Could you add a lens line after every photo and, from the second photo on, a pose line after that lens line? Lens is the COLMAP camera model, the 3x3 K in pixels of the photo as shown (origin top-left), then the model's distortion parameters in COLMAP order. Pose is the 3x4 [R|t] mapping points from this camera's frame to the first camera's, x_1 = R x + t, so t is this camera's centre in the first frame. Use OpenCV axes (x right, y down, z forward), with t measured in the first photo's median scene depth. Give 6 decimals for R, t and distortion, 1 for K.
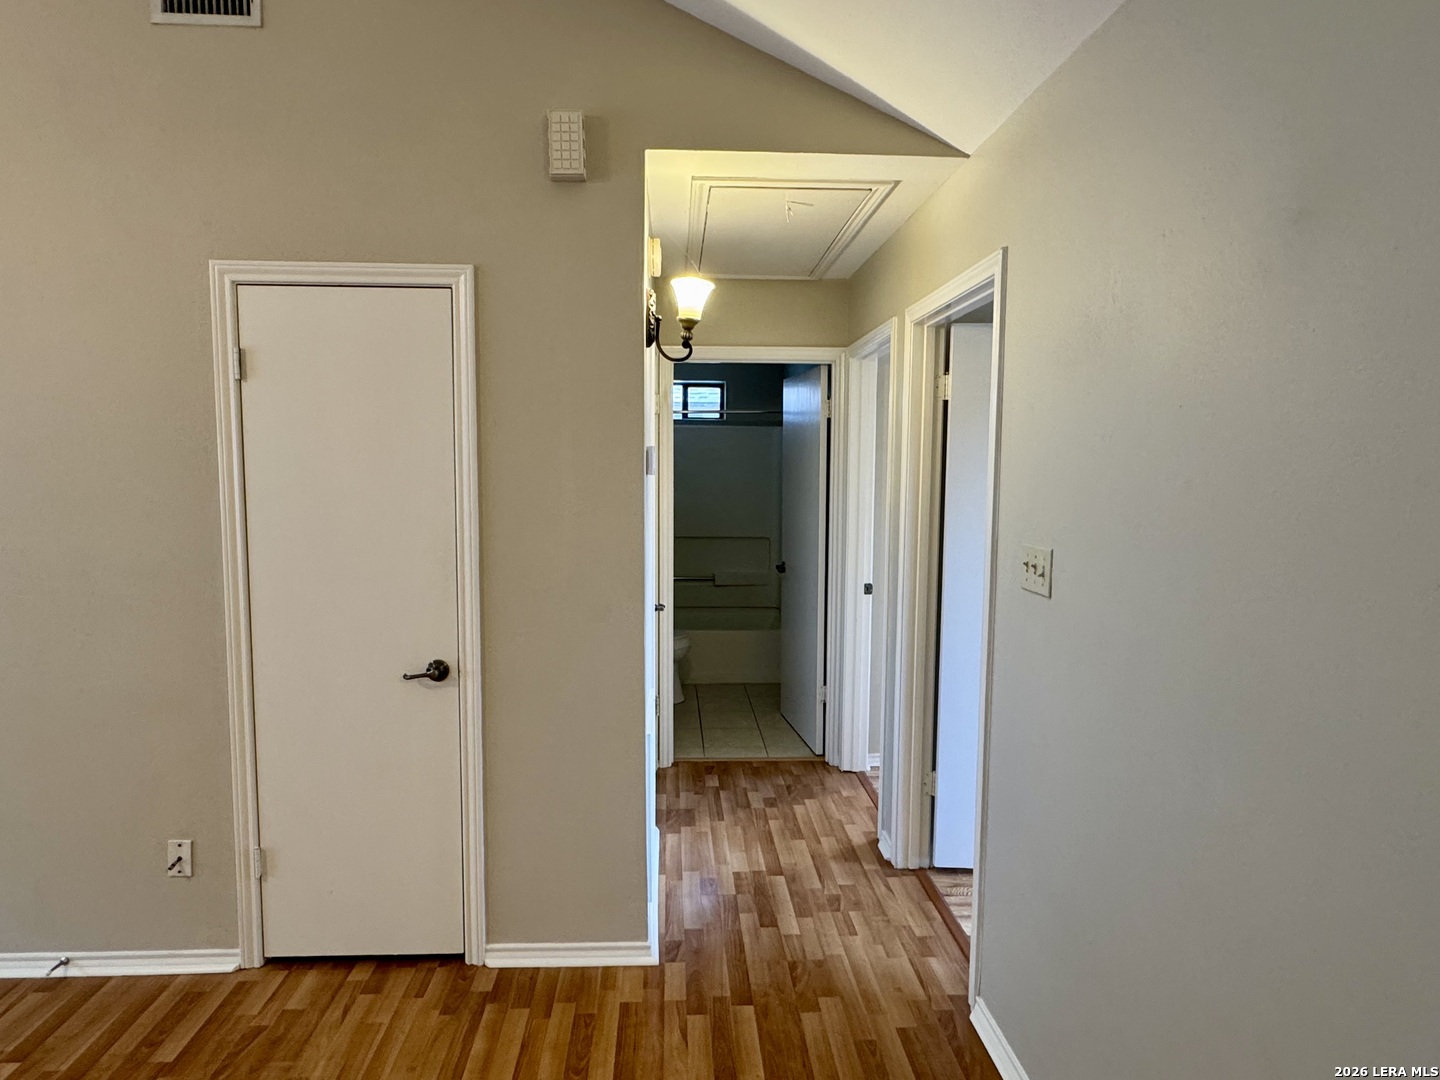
lens RADIAL K [[870.6, 0, 713.9], [0, 870.6, 535.8], [0, 0, 1]] dist [-0.000131, 0.000767]
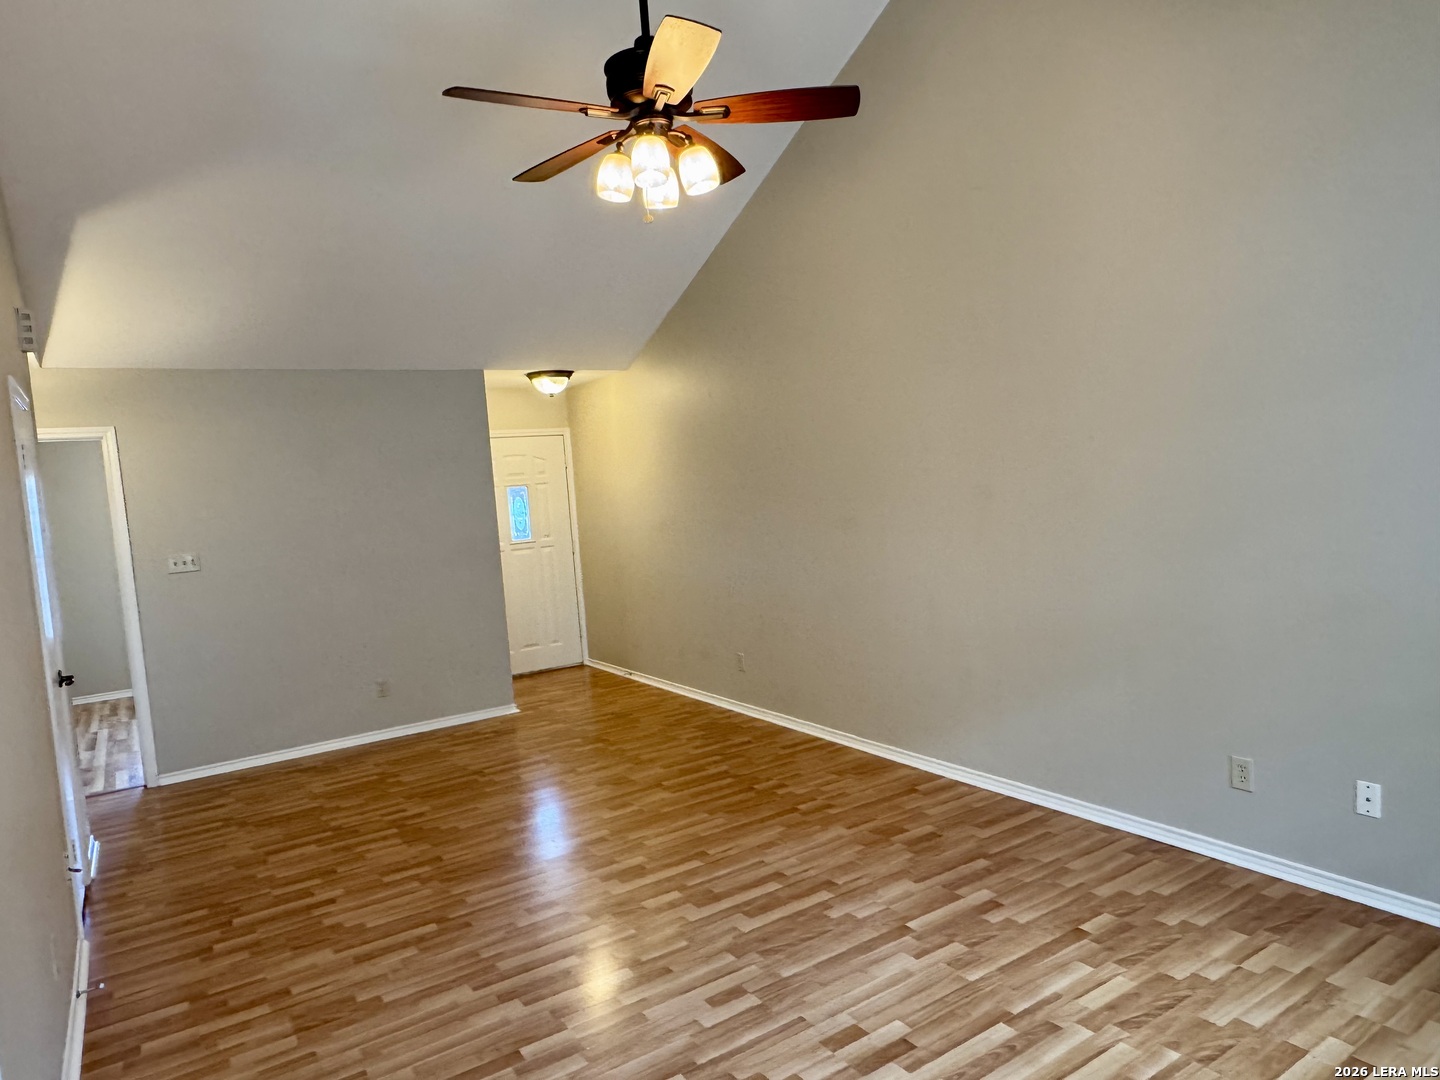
lens RADIAL K [[924.7, 0, 717.3], [0, 924.7, 542.6], [0, 0, 1]] dist [-0.006377, 0.006443]
pose [[-0.503911, -0.027355, 0.863322, -2.137066], [0.145089, 0.982616, 0.115821, -0.079216], [-0.851483, 0.183622, -0.491182, 0.790837]]
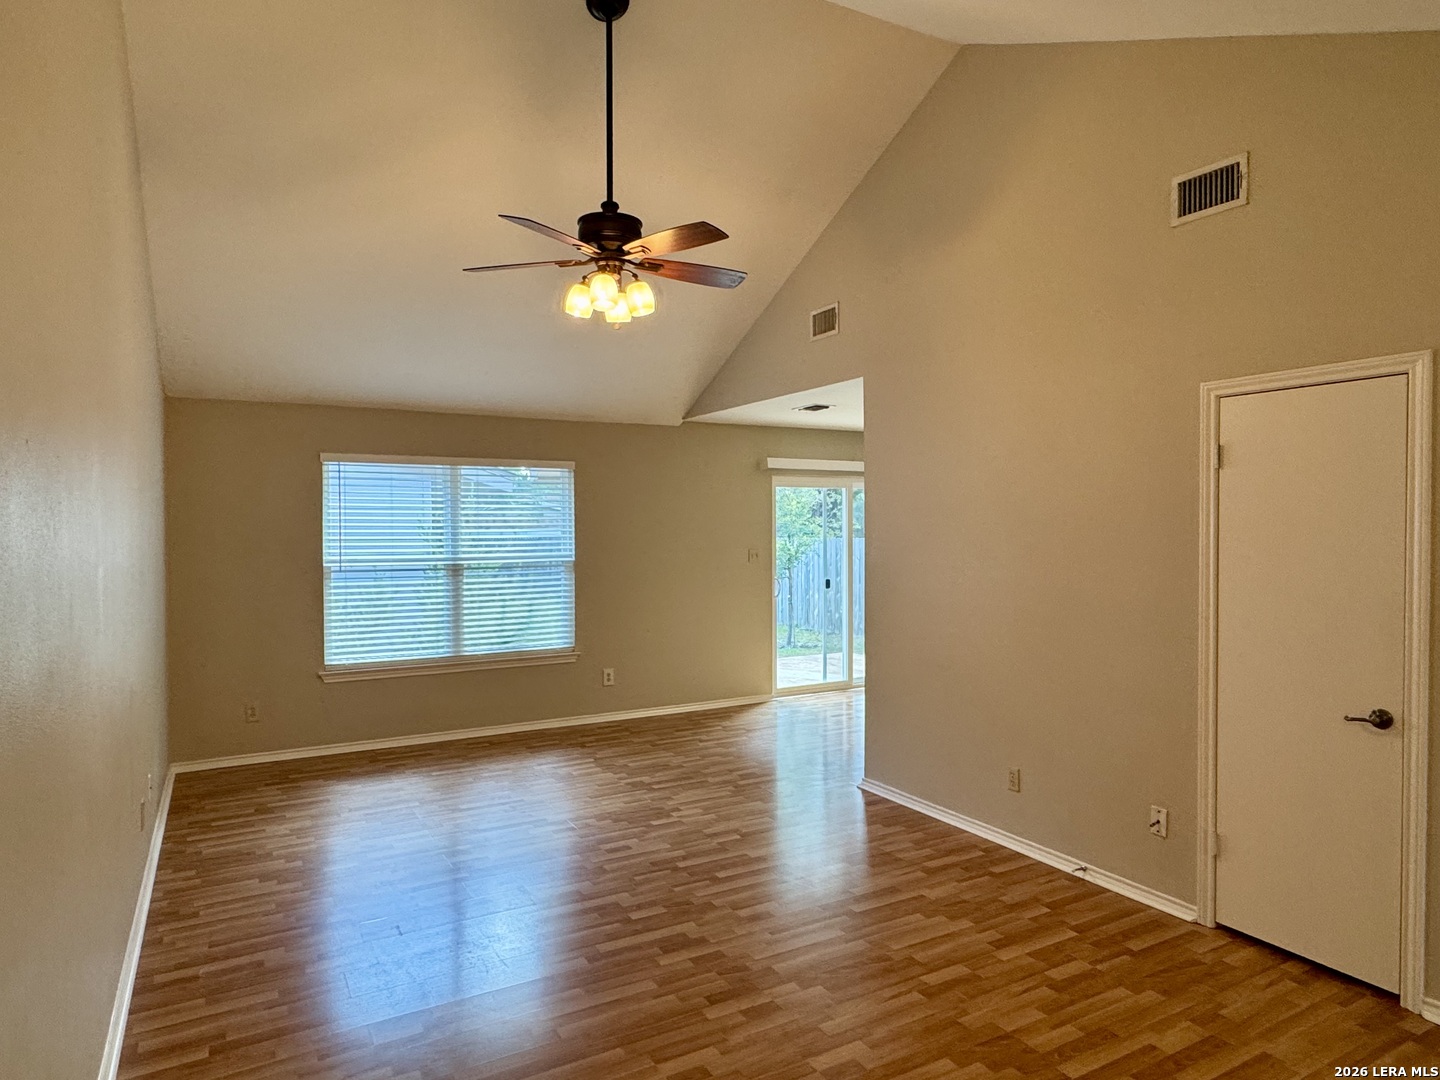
lens RADIAL K [[870.6, 0, 716.8], [0, 870.6, 538.2], [0, 0, 1]] dist [-0.000131, 0.000767]
pose [[0.452370, 0.008414, -0.891790, 0.282510], [-0.074018, 0.996860, -0.028142, 0.020225], [0.888753, 0.078739, 0.451573, -0.259620]]
